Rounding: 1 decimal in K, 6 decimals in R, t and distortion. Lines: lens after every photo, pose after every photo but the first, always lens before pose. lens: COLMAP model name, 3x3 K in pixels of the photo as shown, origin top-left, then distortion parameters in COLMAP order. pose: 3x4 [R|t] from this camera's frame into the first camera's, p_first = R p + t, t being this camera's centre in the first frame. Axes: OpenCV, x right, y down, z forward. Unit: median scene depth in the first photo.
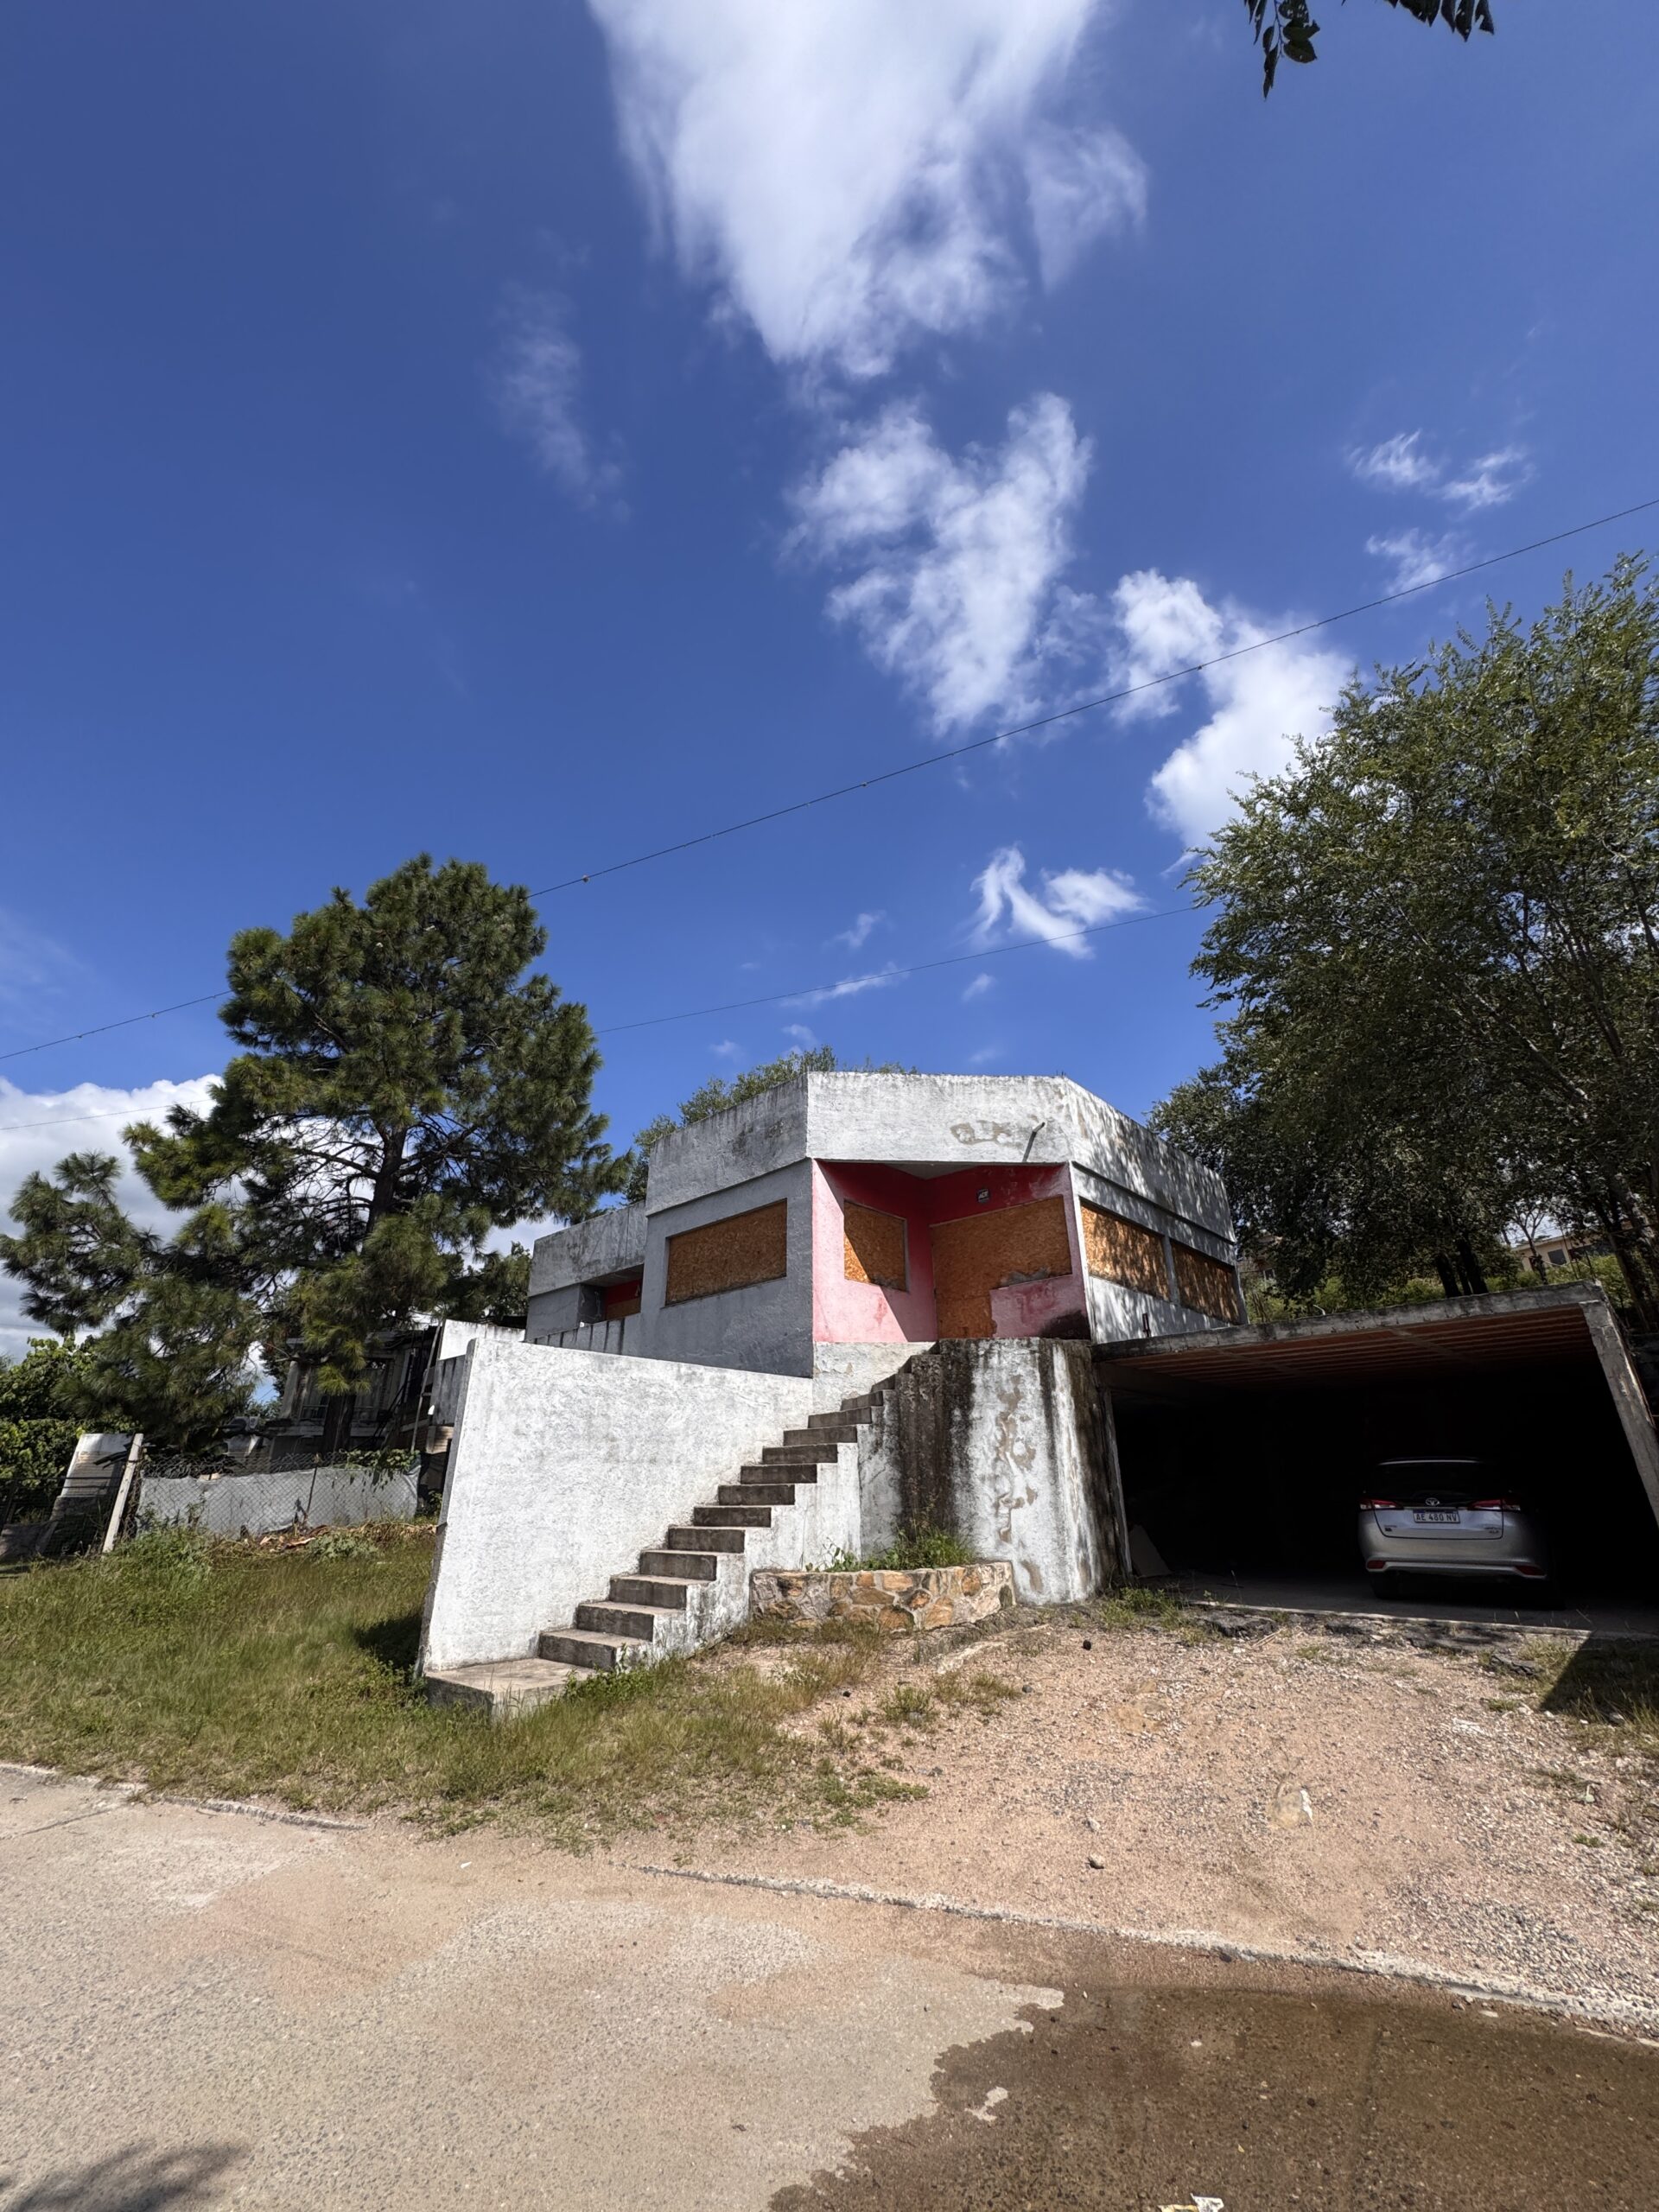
lens RADIAL K [[879.6, 0, 820.2], [0, 879.6, 1104.7], [0, 0, 1]] dist [-0.002430, 0.000822]
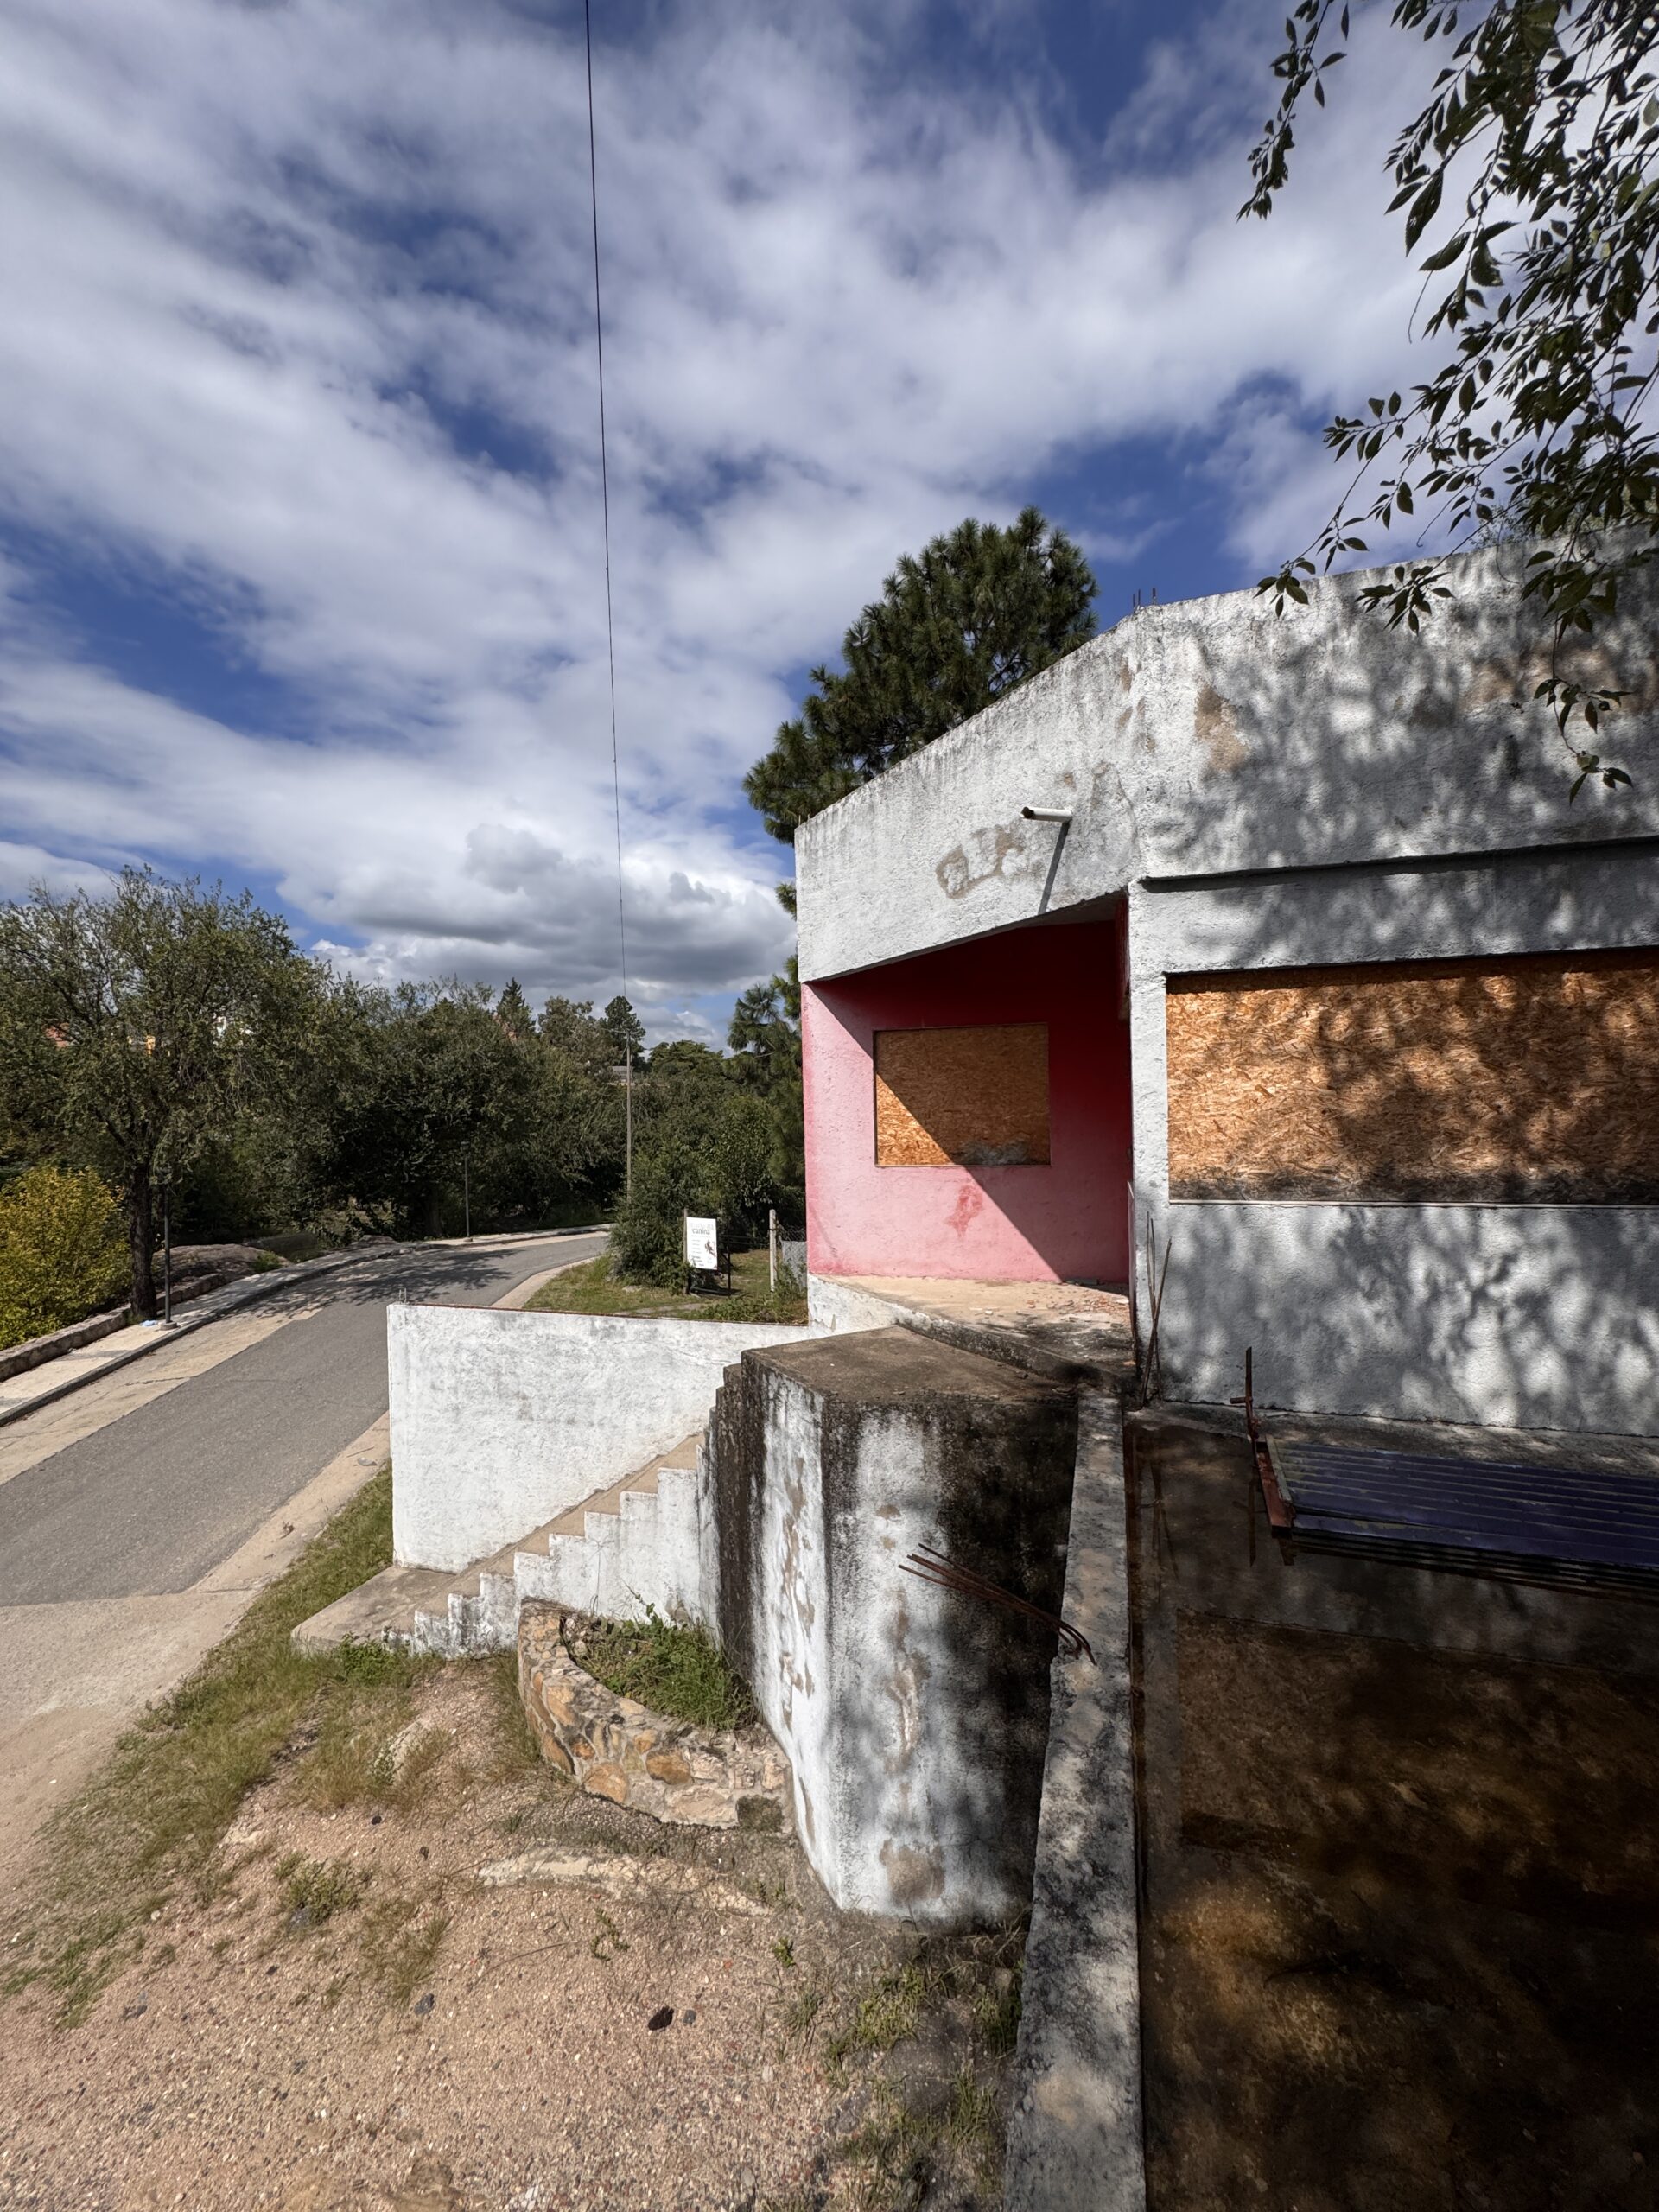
lens RADIAL K [[884.9, 0, 821.4], [0, 884.9, 1106.8], [0, 0, 1]] dist [0.000842, -0.000646]
pose [[0.437701, -0.010252, -0.899062, 0.547634], [0.384152, 0.906206, 0.176688, 0.035143], [0.812924, -0.422713, 0.400585, 0.717731]]
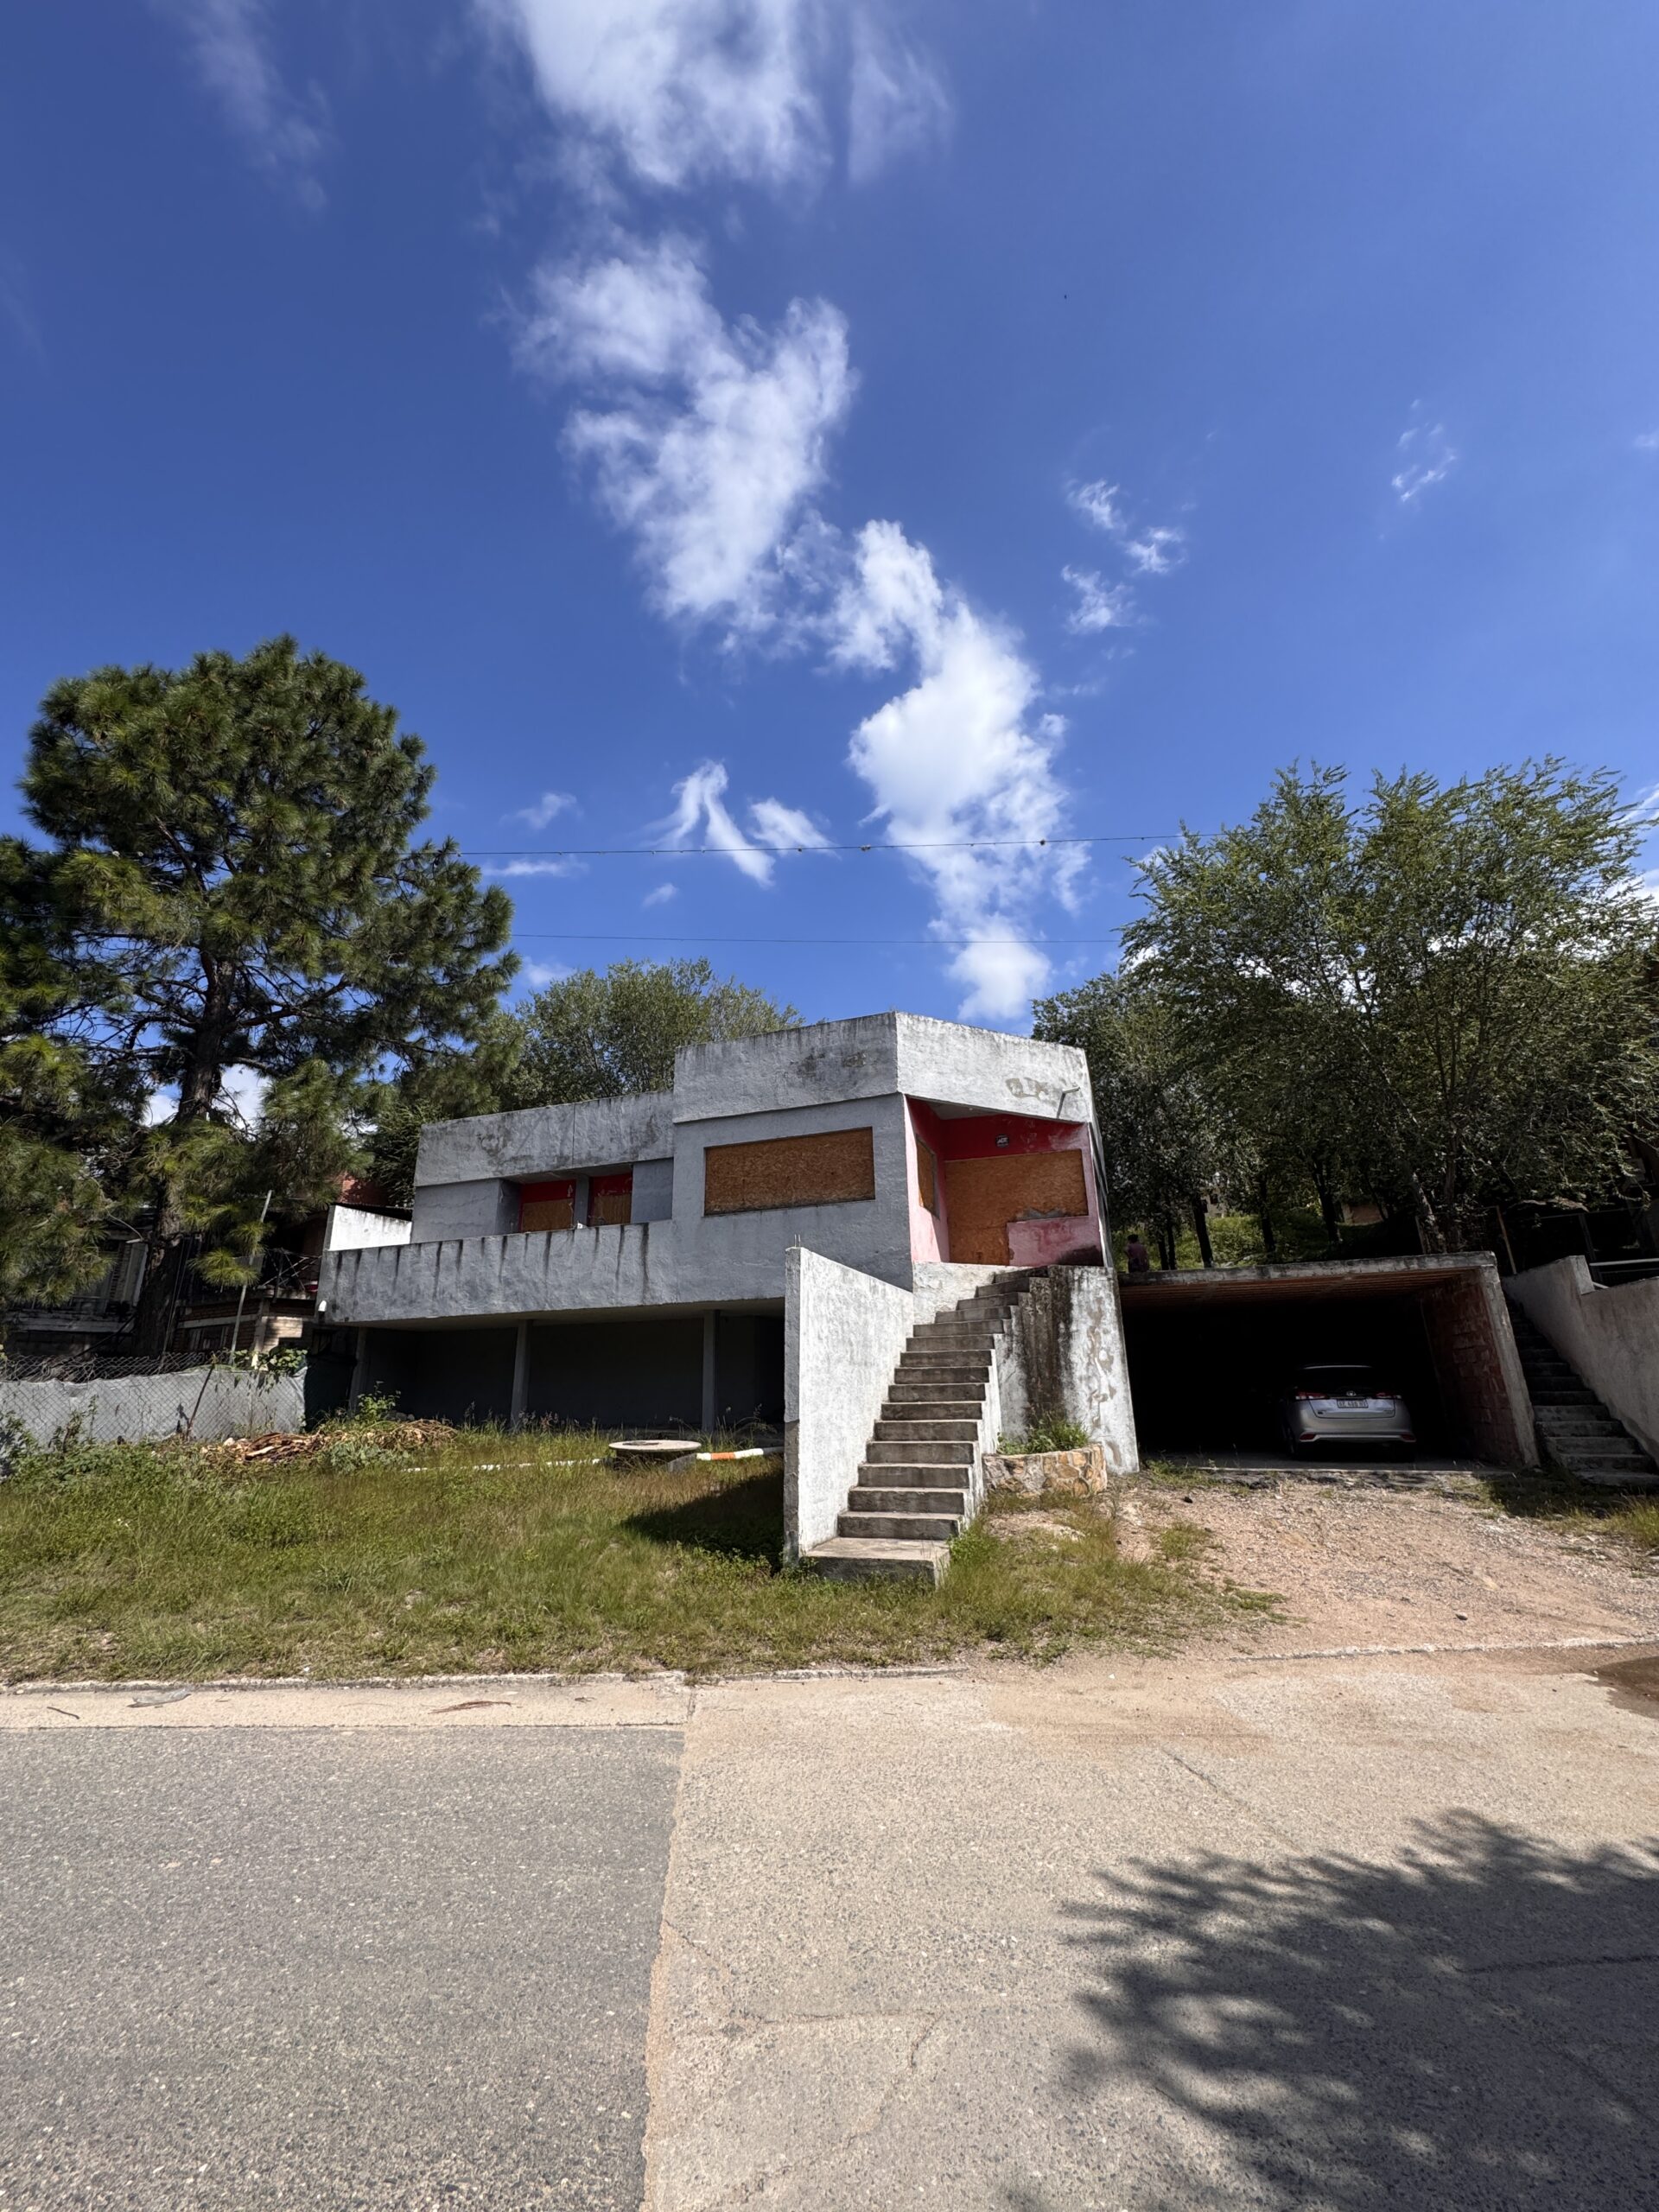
lens RADIAL K [[884.9, 0, 821.4], [0, 884.9, 1106.8], [0, 0, 1]] dist [0.000842, -0.000646]
pose [[0.913704, 0.117025, 0.389166, -0.514739], [-0.156014, 0.985270, 0.070019, 0.016631], [-0.375240, -0.124692, 0.918503, 0.037934]]
